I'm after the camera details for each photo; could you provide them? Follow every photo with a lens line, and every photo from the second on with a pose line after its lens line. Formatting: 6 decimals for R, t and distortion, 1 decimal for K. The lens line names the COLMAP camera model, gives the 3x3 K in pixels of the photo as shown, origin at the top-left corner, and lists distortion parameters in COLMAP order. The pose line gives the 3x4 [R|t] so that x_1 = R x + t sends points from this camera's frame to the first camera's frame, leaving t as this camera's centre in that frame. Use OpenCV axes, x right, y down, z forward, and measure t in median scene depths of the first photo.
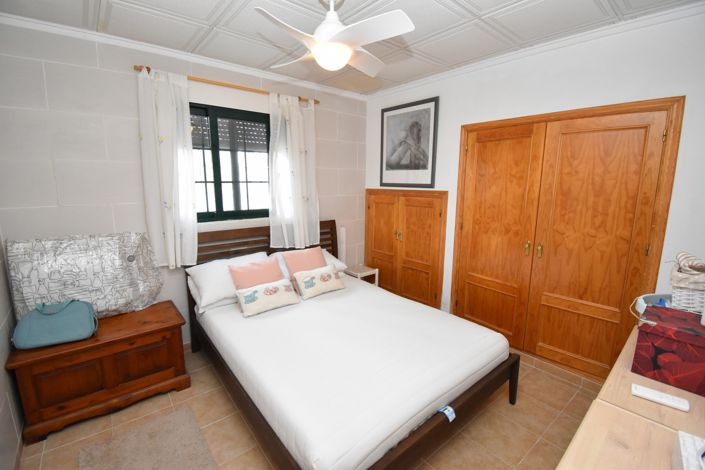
lens RADIAL K [[310.5, 0, 353.1], [0, 310.5, 231.1], [0, 0, 1]] dist [0.023293, -0.025648]
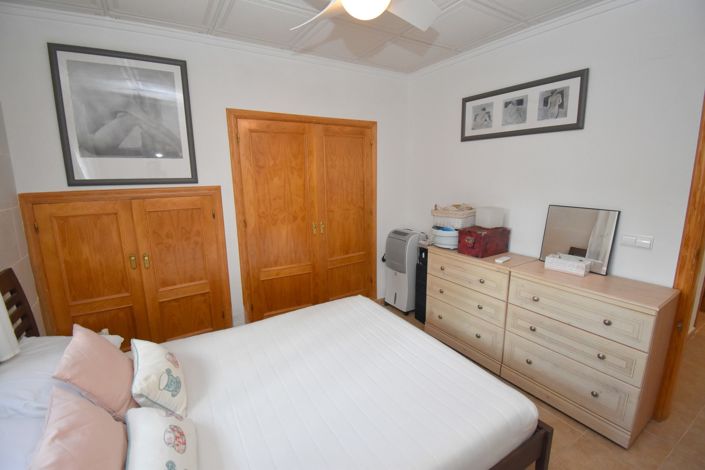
lens RADIAL K [[310.5, 0, 353.1], [0, 310.5, 231.1], [0, 0, 1]] dist [0.023293, -0.025648]
pose [[0.141098, -0.194616, 0.970678, -0.498630], [0.171831, 0.970420, 0.169587, -0.096859], [-0.974969, 0.142864, 0.170365, 0.562647]]
